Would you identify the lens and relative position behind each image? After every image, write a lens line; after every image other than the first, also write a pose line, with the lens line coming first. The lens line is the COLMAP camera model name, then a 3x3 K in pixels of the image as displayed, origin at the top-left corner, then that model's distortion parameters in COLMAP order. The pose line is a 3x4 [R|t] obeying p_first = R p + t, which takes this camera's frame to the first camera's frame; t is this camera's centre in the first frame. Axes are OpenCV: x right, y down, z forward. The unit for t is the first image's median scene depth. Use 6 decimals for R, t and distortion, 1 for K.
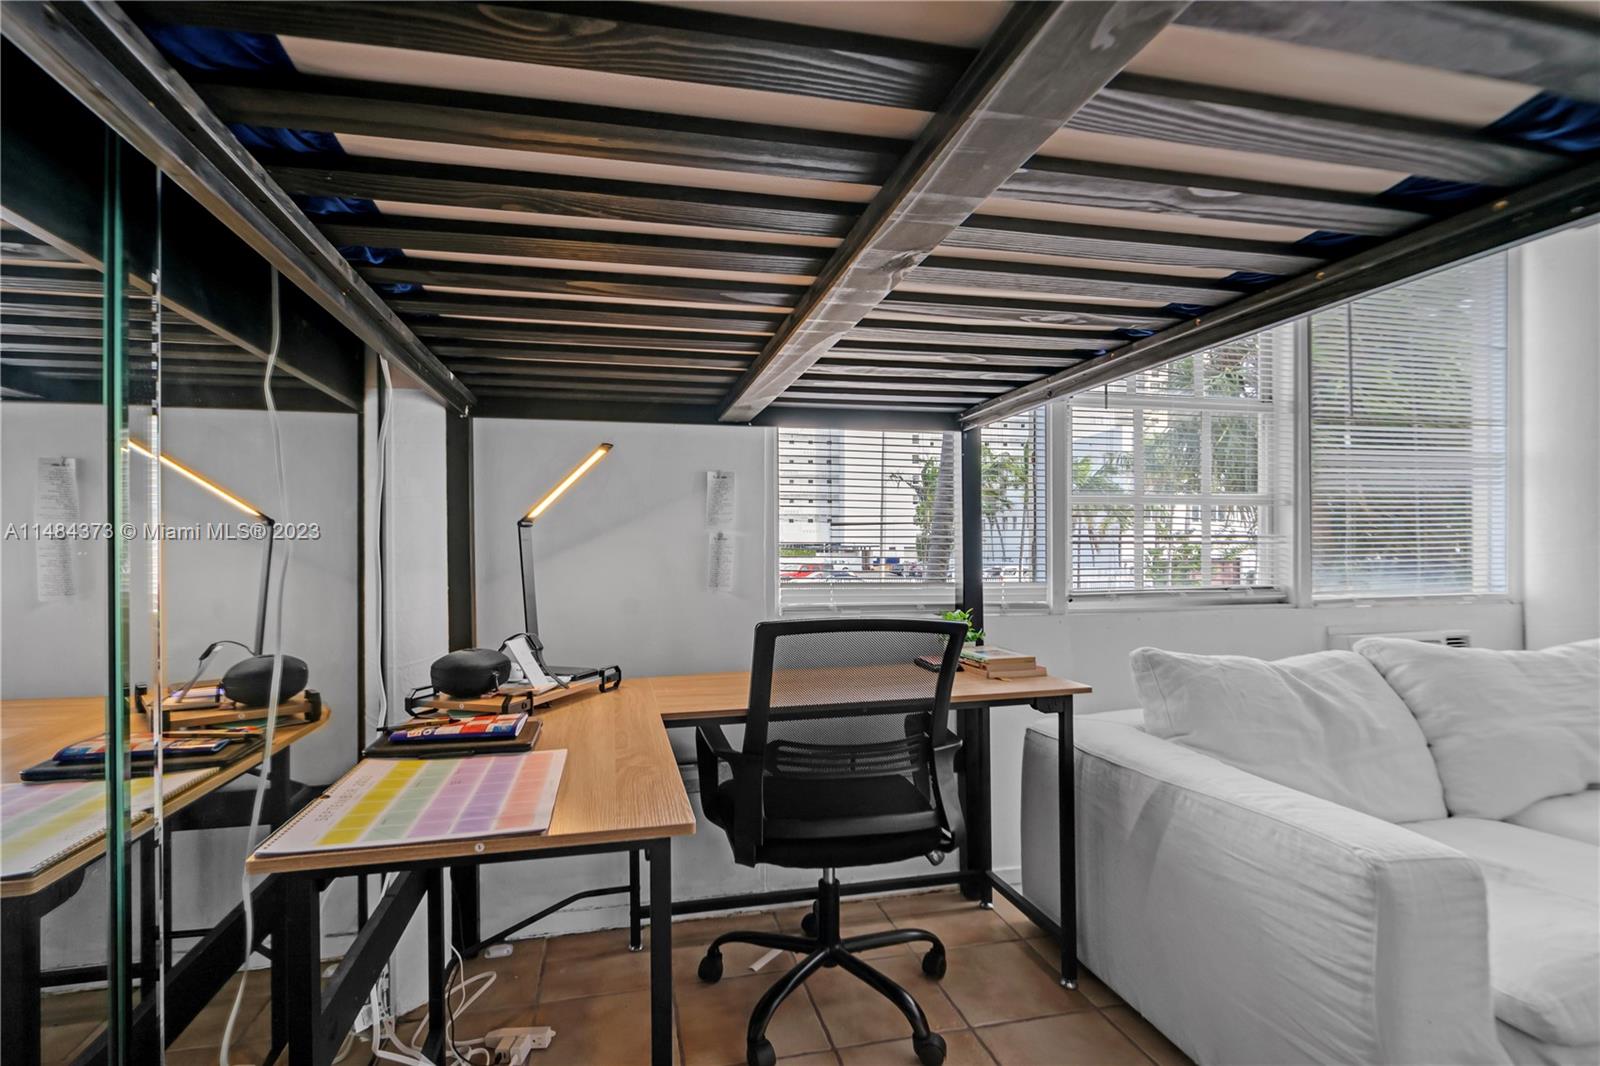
lens RADIAL K [[715.0, 0, 792.6], [0, 715.0, 558.7], [0, 0, 1]] dist [-0.001075, -0.000312]
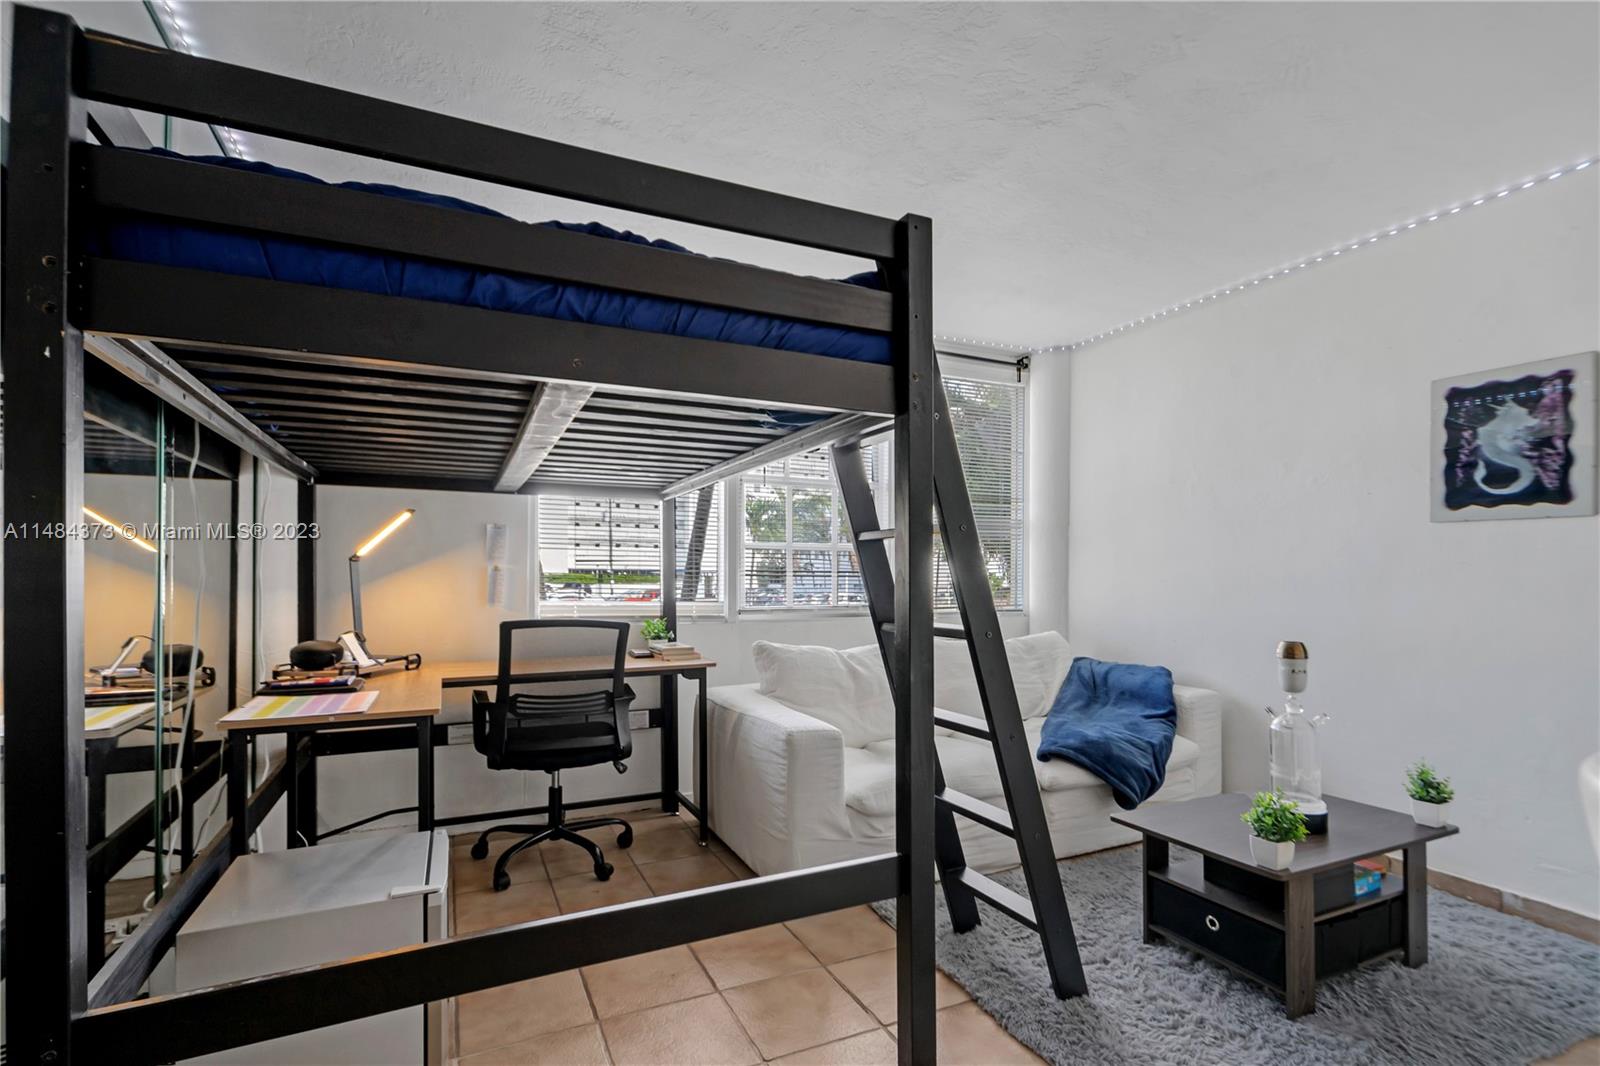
lens RADIAL K [[645.1, 0, 702.8], [0, 645.1, 583.2], [0, 0, 1]] dist [0.000189, -0.000001]
pose [[0.989871, 0.009201, 0.141669, 0.169435], [-0.008811, 0.999955, -0.003380, -0.000513], [-0.141693, 0.002098, 0.989908, -0.474496]]
